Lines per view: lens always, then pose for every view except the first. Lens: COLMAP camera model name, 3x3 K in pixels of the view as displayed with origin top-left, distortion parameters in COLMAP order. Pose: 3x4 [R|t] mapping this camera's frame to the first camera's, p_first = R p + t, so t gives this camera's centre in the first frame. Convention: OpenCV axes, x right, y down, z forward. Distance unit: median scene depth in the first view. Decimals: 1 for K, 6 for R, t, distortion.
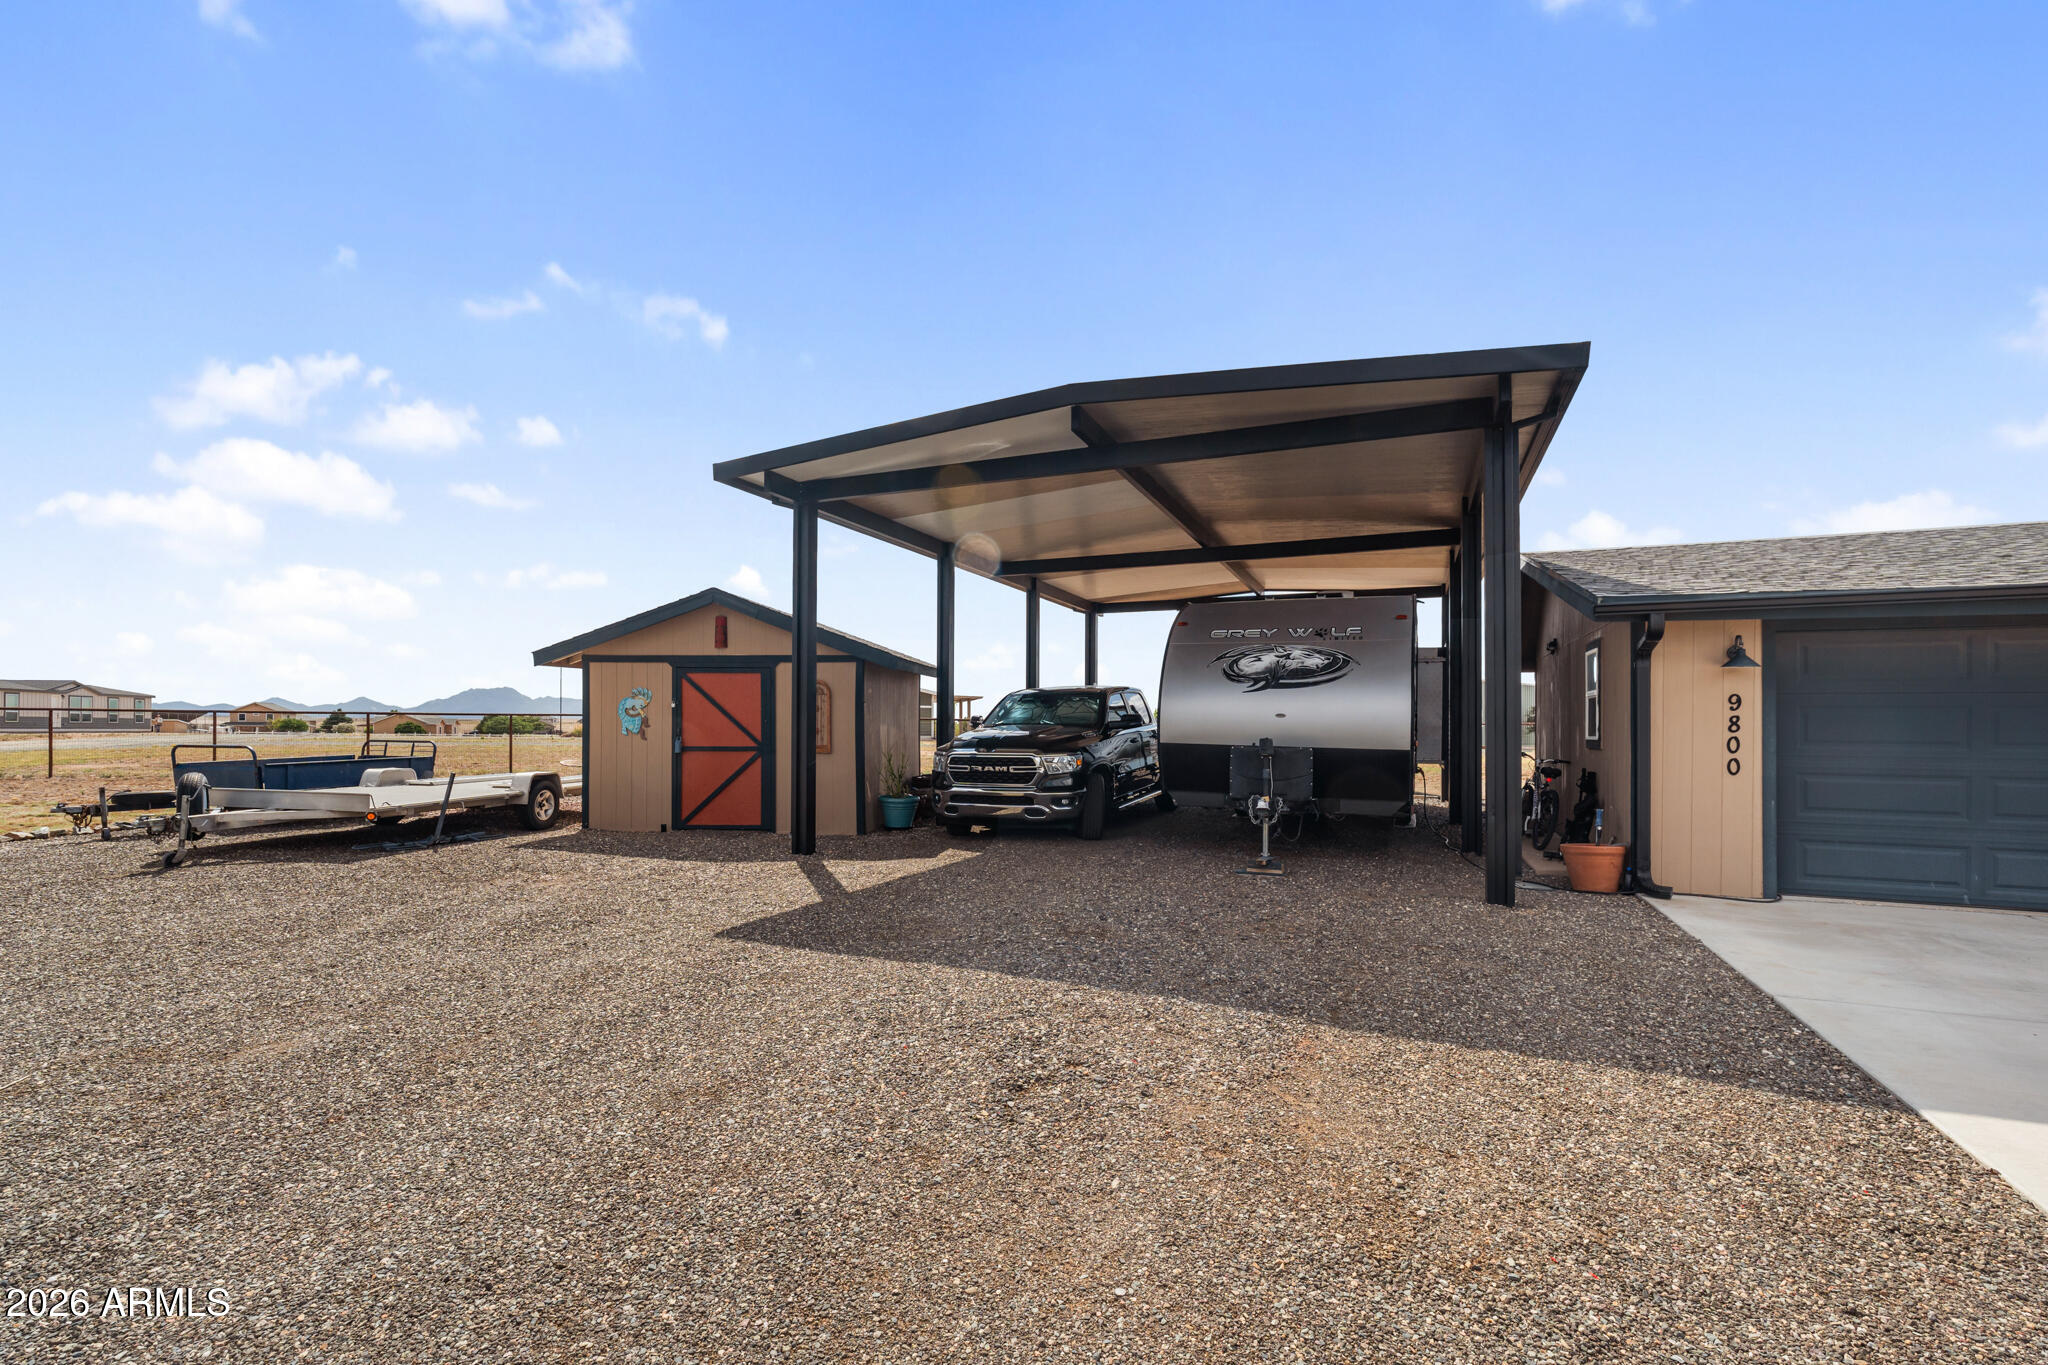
lens RADIAL K [[899.5, 0, 1017.5], [0, 899.5, 688.6], [0, 0, 1]] dist [-0.003472, 0.000256]
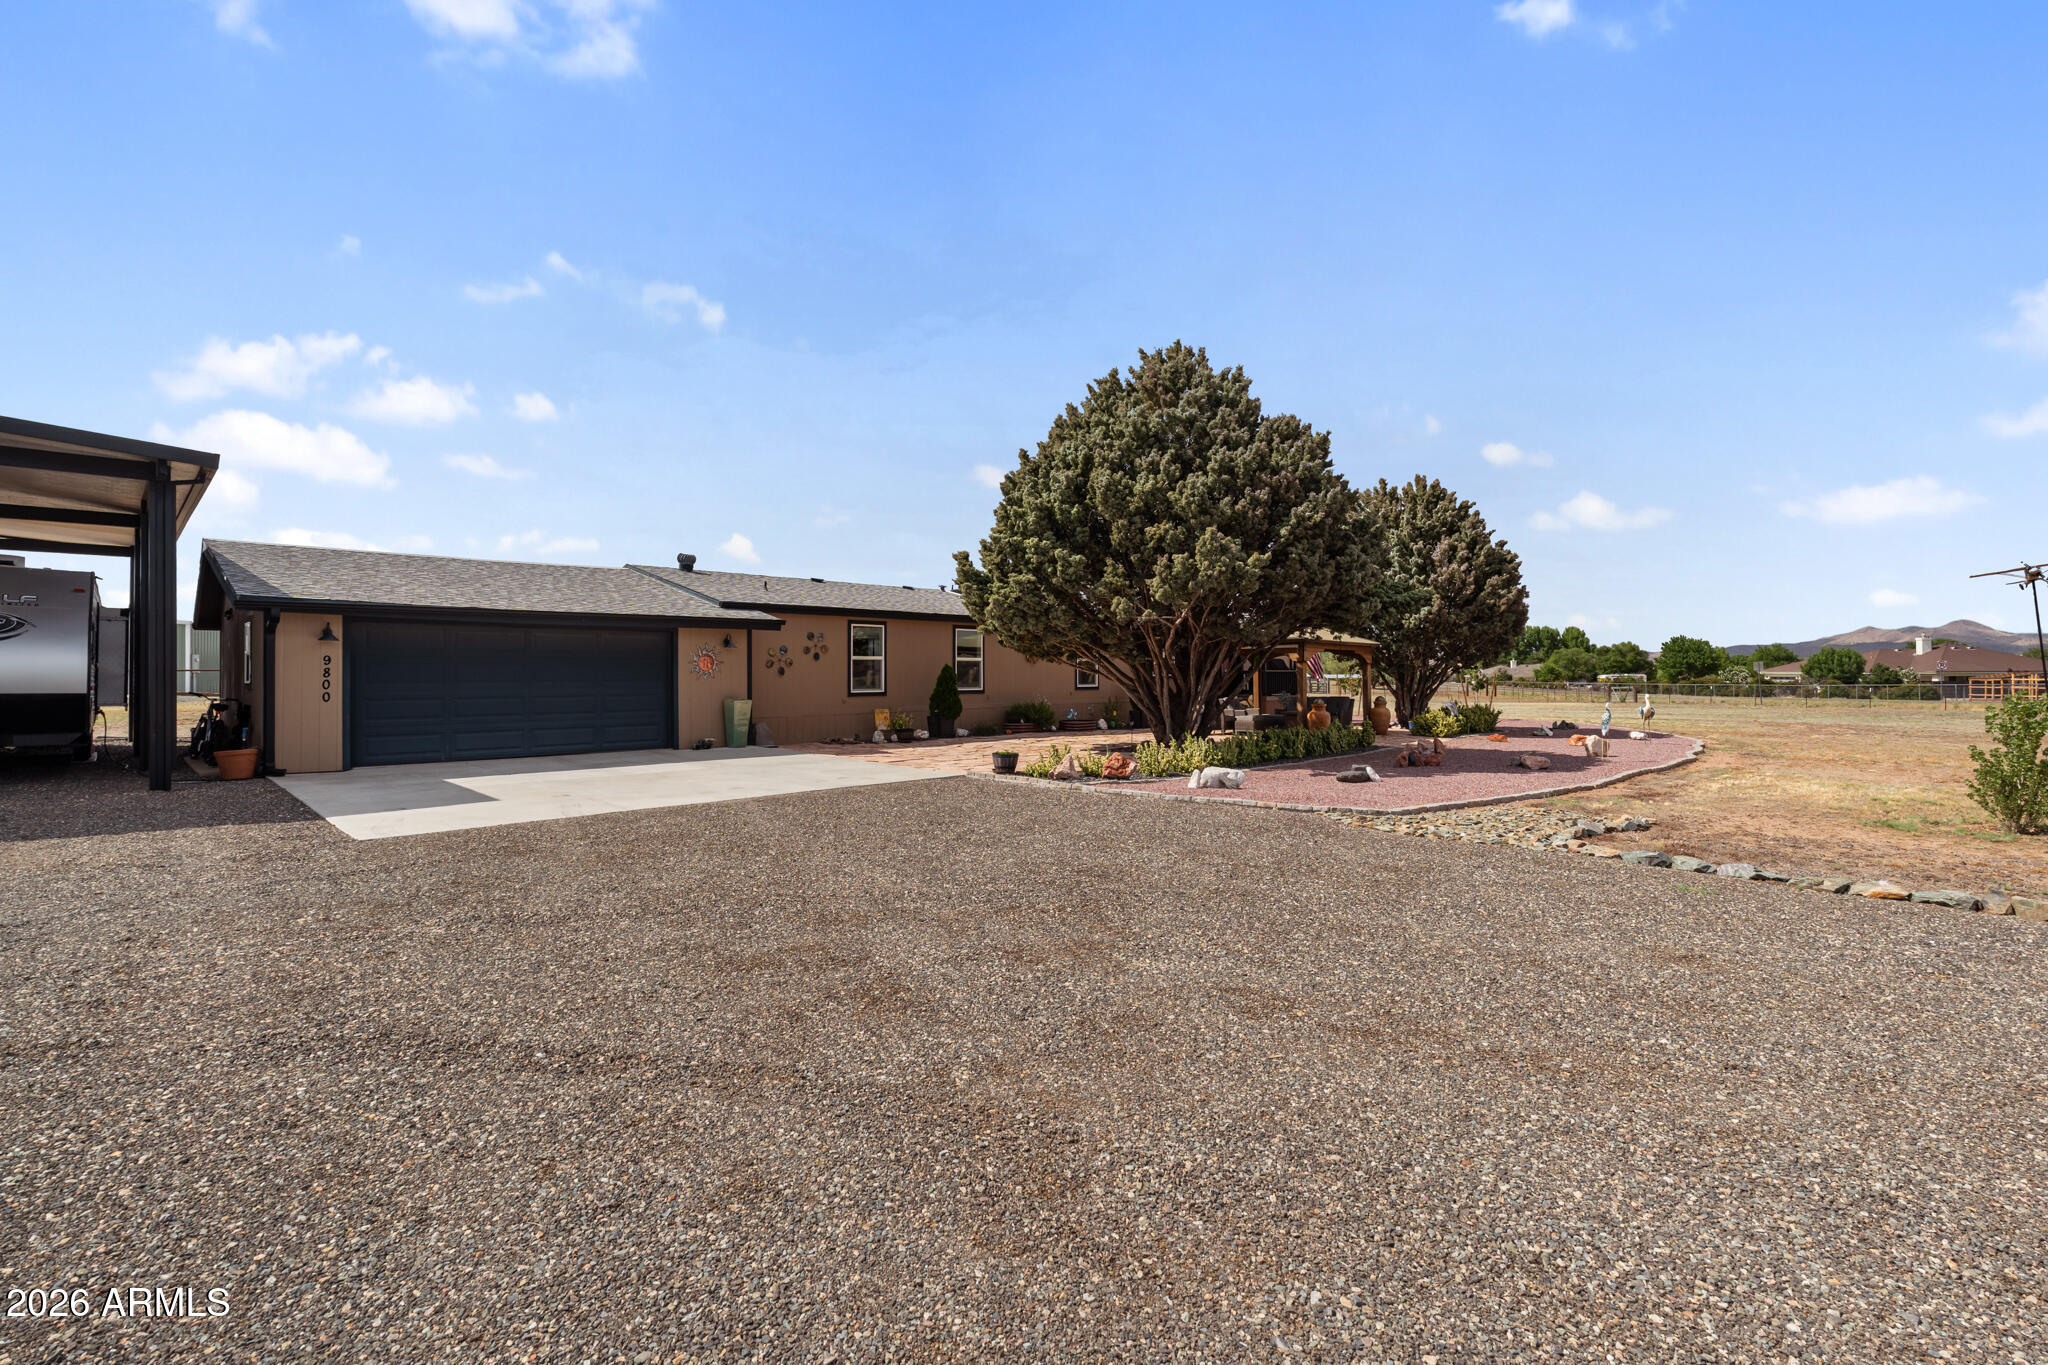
lens RADIAL K [[953.7, 0, 1027.4], [0, 953.7, 667.3], [0, 0, 1]] dist [-0.000204, 0.000379]
pose [[0.381301, -0.008238, 0.924414, -0.383831], [-0.027851, 0.999404, 0.020394, -0.044765], [-0.924031, -0.033522, 0.380845, -0.933928]]
